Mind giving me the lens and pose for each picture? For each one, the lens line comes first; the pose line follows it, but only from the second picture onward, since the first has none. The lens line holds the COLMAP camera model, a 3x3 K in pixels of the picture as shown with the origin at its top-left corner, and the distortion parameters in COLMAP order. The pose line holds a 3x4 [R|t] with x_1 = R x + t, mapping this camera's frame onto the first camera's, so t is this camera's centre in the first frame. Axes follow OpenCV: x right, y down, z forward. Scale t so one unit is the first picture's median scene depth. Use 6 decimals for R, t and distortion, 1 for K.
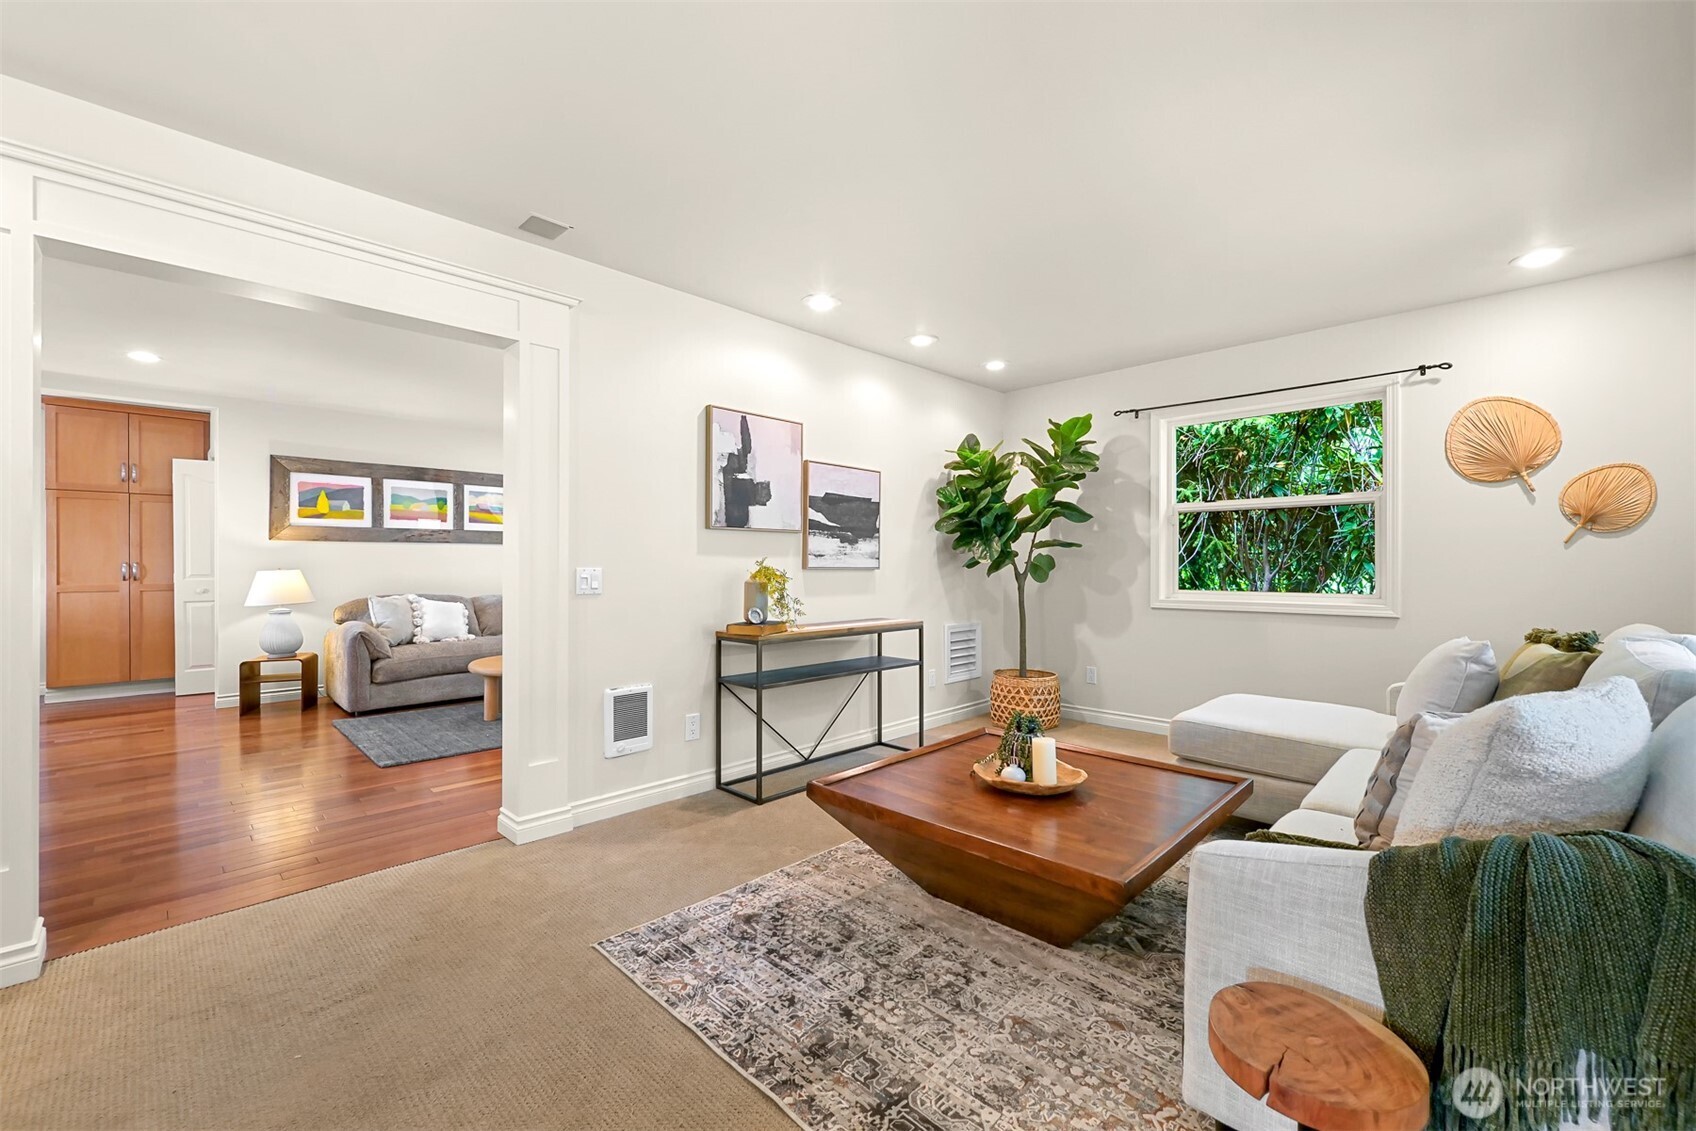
lens RADIAL K [[695.4, 0, 848.0], [0, 695.4, 565.5], [0, 0, 1]] dist [-0.000894, -0.000016]
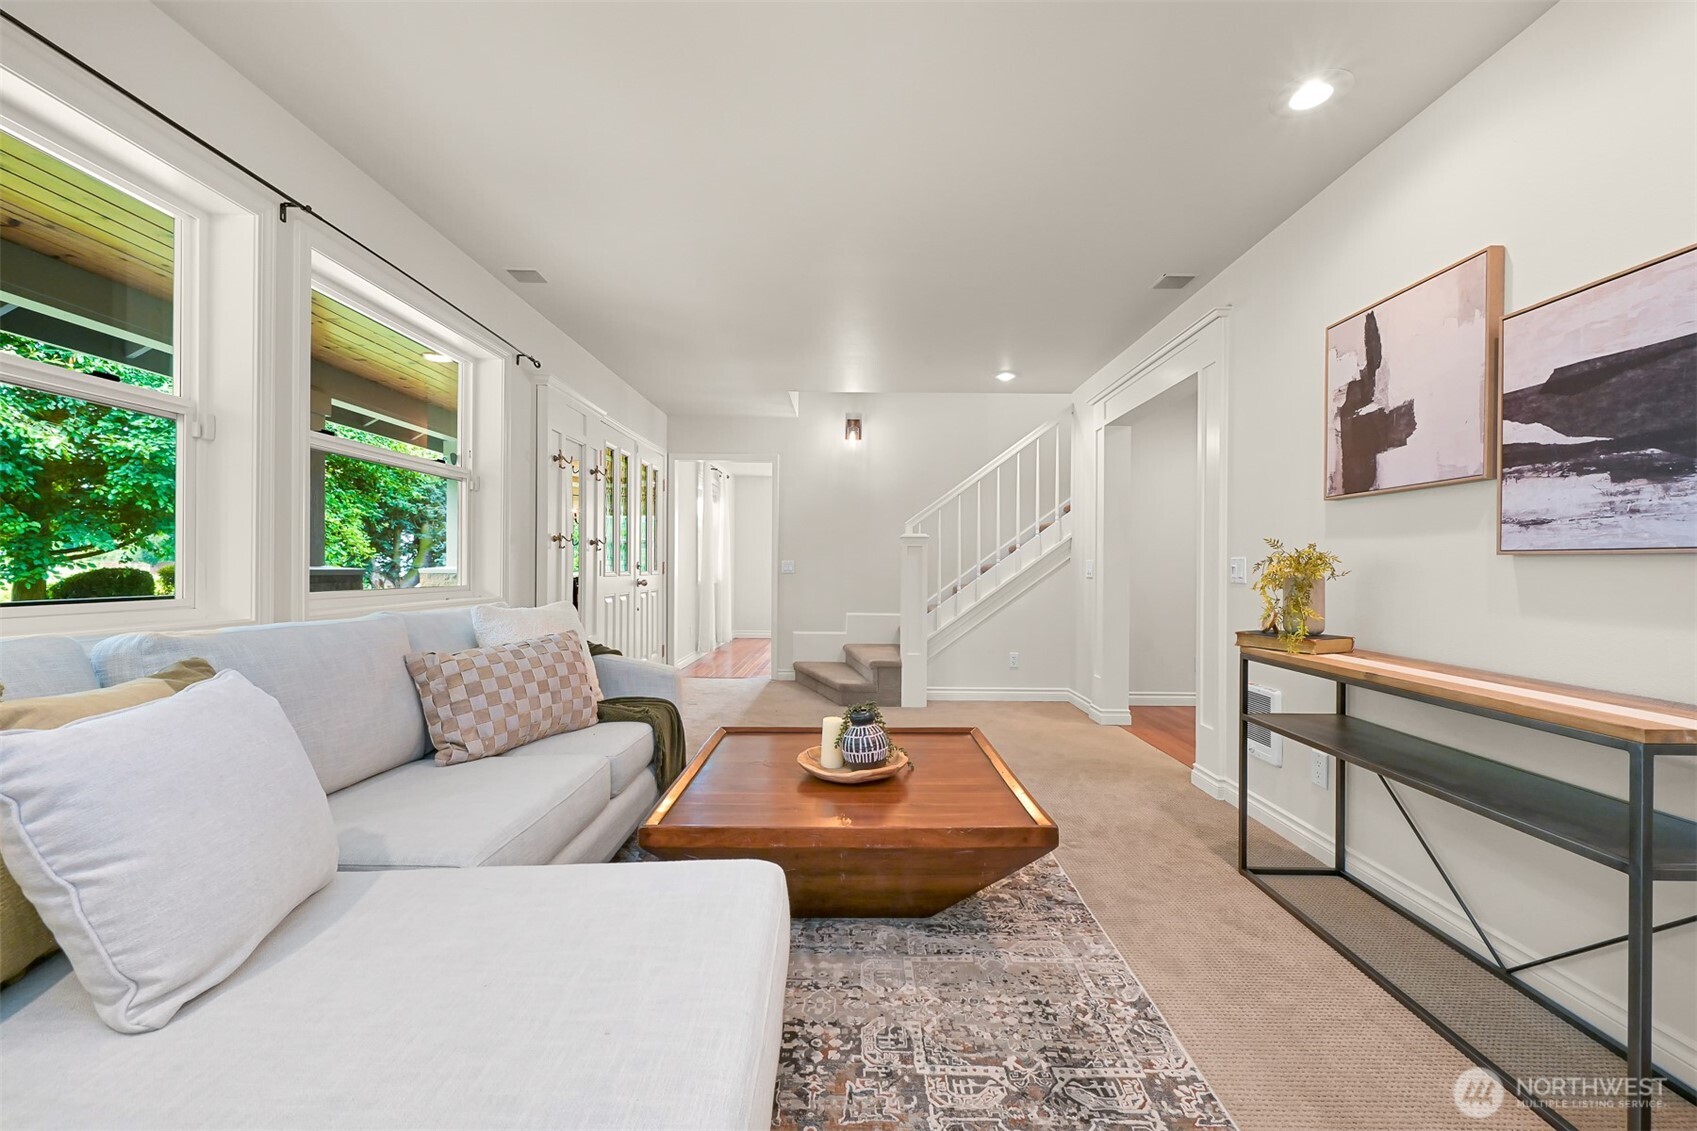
lens RADIAL K [[674.1, 0, 848.5], [0, 674.1, 565.5], [0, 0, 1]] dist [-0.001108, -0.000042]
pose [[-0.725861, -0.002779, -0.687836, 0.517823], [-0.004591, 0.999989, 0.000805, 0.012788], [0.687826, 0.003743, -0.725865, 0.947396]]
